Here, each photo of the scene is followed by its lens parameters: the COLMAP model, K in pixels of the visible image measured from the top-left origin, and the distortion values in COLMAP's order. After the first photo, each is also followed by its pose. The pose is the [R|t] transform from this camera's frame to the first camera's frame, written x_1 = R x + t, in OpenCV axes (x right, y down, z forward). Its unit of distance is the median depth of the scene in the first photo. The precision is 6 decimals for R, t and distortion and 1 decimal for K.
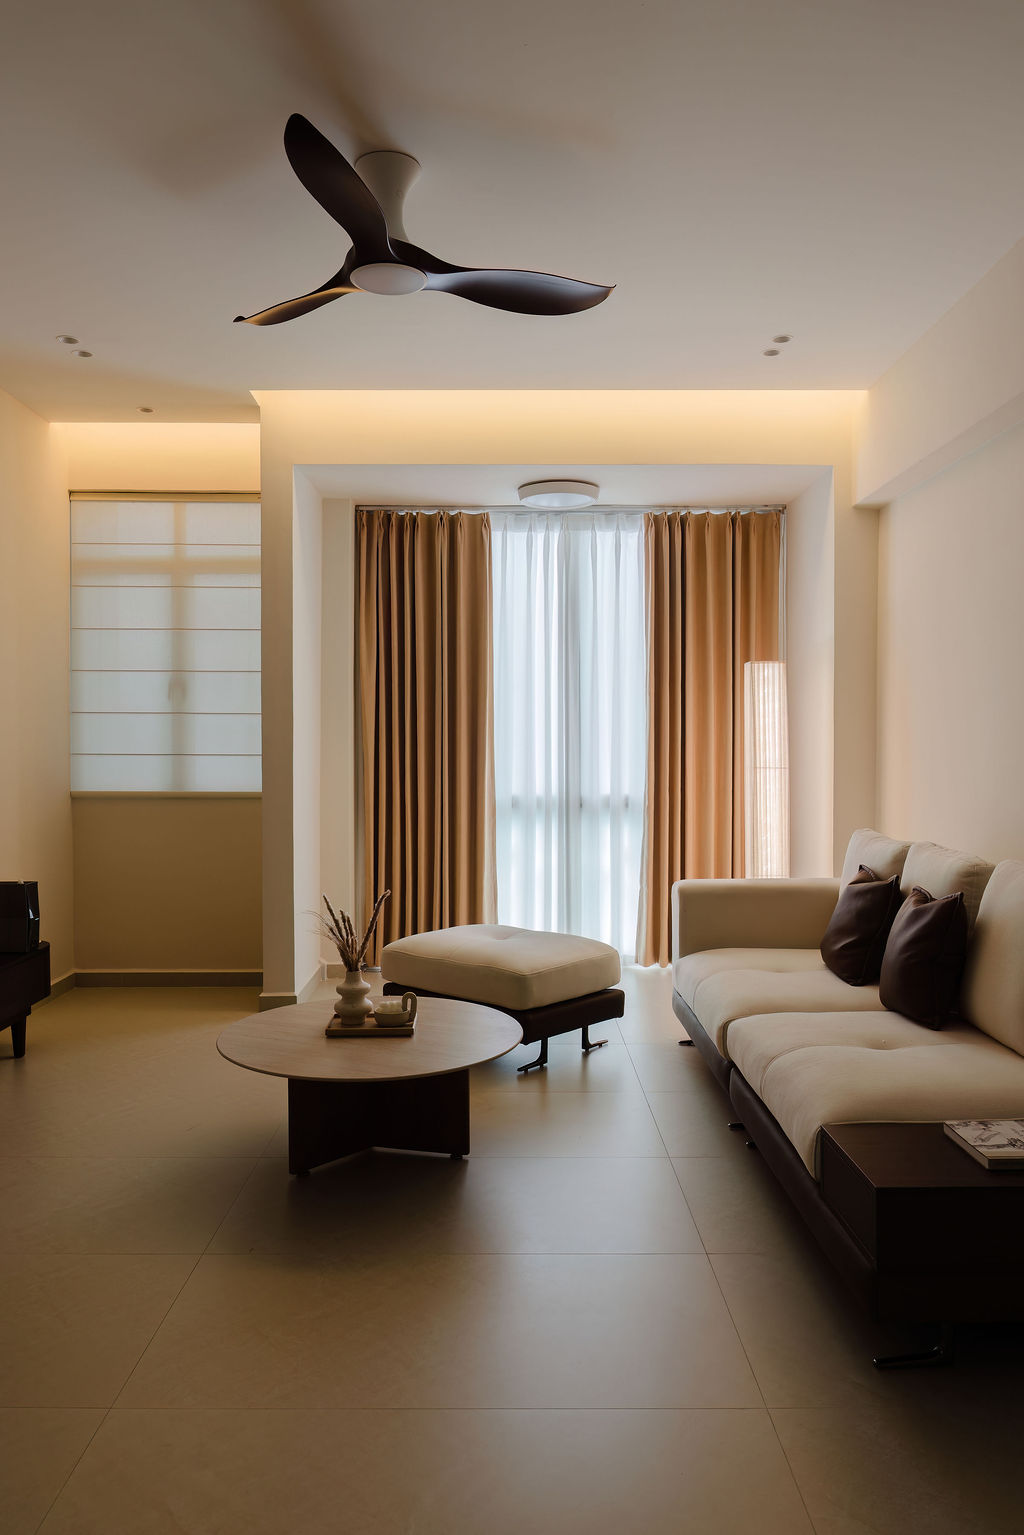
lens RADIAL K [[1082.0, 0, 518.6], [0, 1082.0, 757.6], [0, 0, 1]] dist [0.004150, -0.010867]
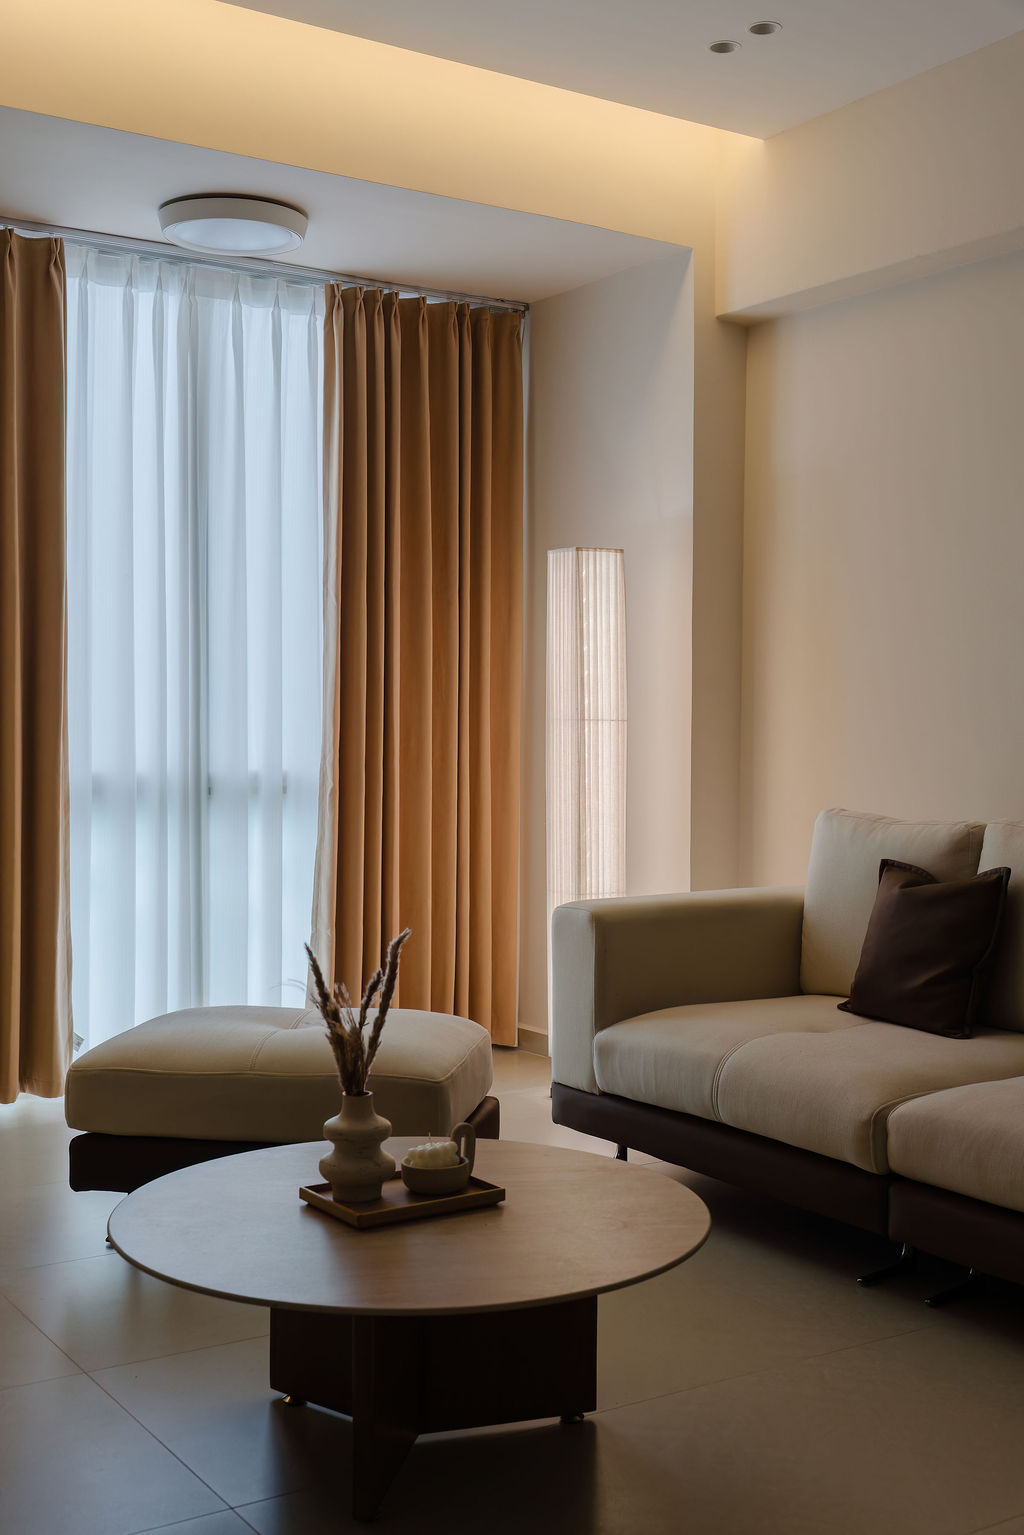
lens RADIAL K [[1714.0, 0, 563.5], [0, 1714.0, 756.0], [0, 0, 1]] dist [-0.003930, 0.000000]
pose [[0.838583, -0.003357, 0.544764, -0.293216], [-0.001612, 0.999961, 0.008644, 0.019878], [-0.544772, -0.008127, 0.838545, 0.168973]]
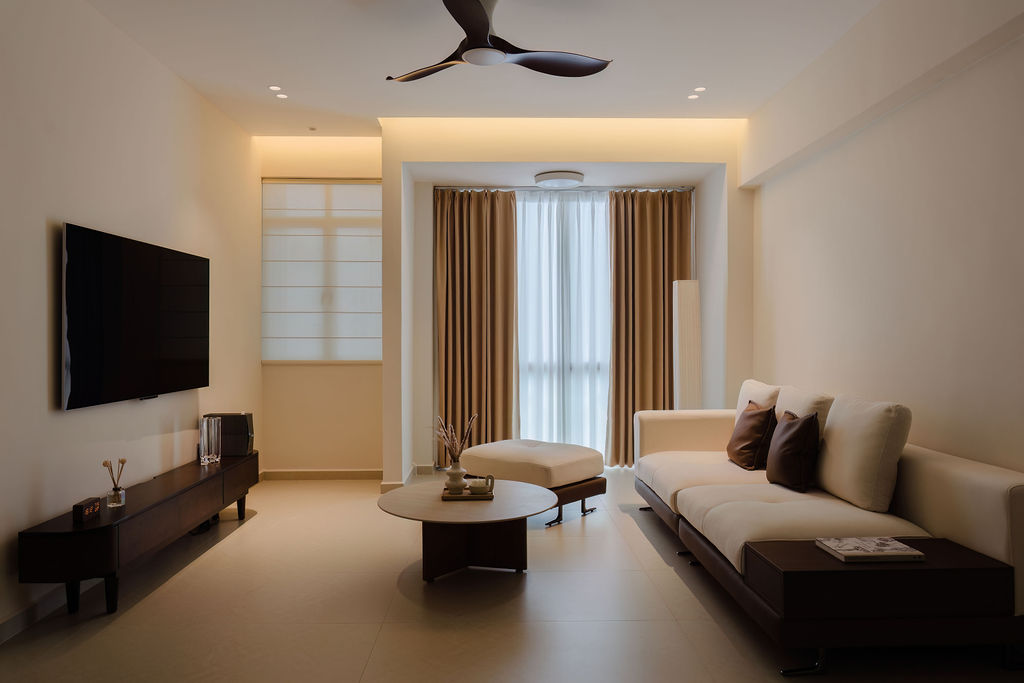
lens RADIAL K [[686.1, 0, 516.0], [0, 686.1, 334.7], [0, 0, 1]] dist [-0.020668, 0.004387]
pose [[0.999891, -0.002158, 0.014593, -0.043735], [0.002361, 0.999900, -0.013936, 0.007951], [-0.014562, 0.013969, 0.999796, -0.041899]]
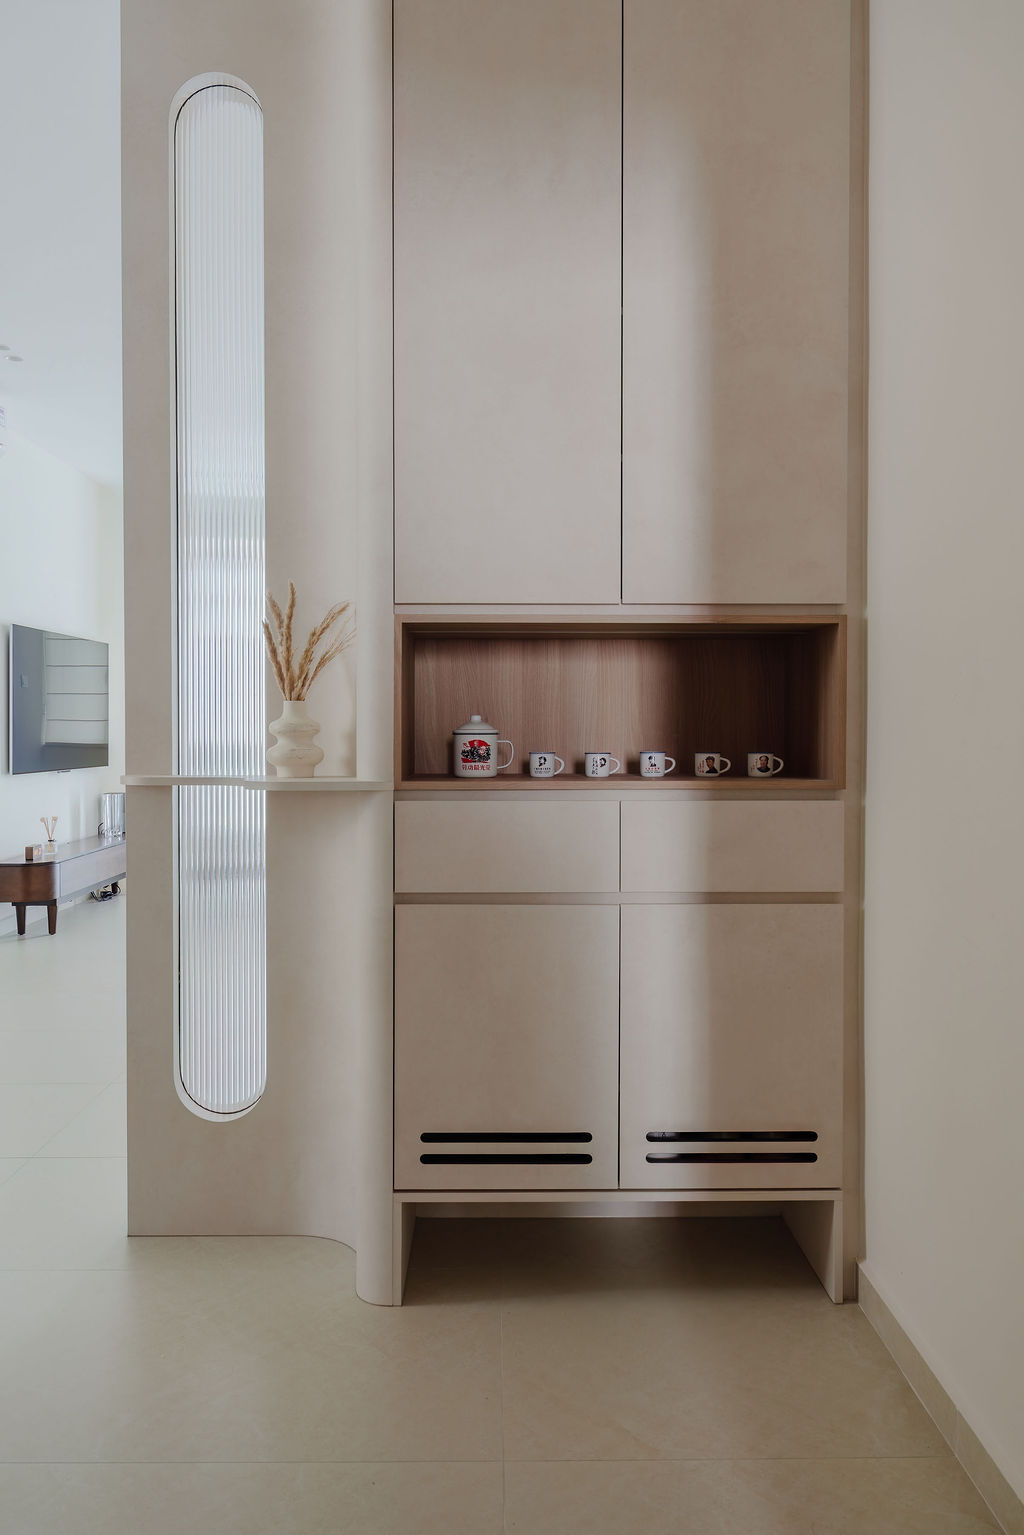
lens RADIAL K [[1082.0, 0, 506.9], [0, 1082.0, 757.6], [0, 0, 1]] dist [0.004150, -0.010867]
pose [[0.999996, -0.001450, 0.002588, 0.088058], [0.001409, 0.999872, 0.015914, 0.024927], [-0.002611, -0.015911, 0.999870, -0.547434]]
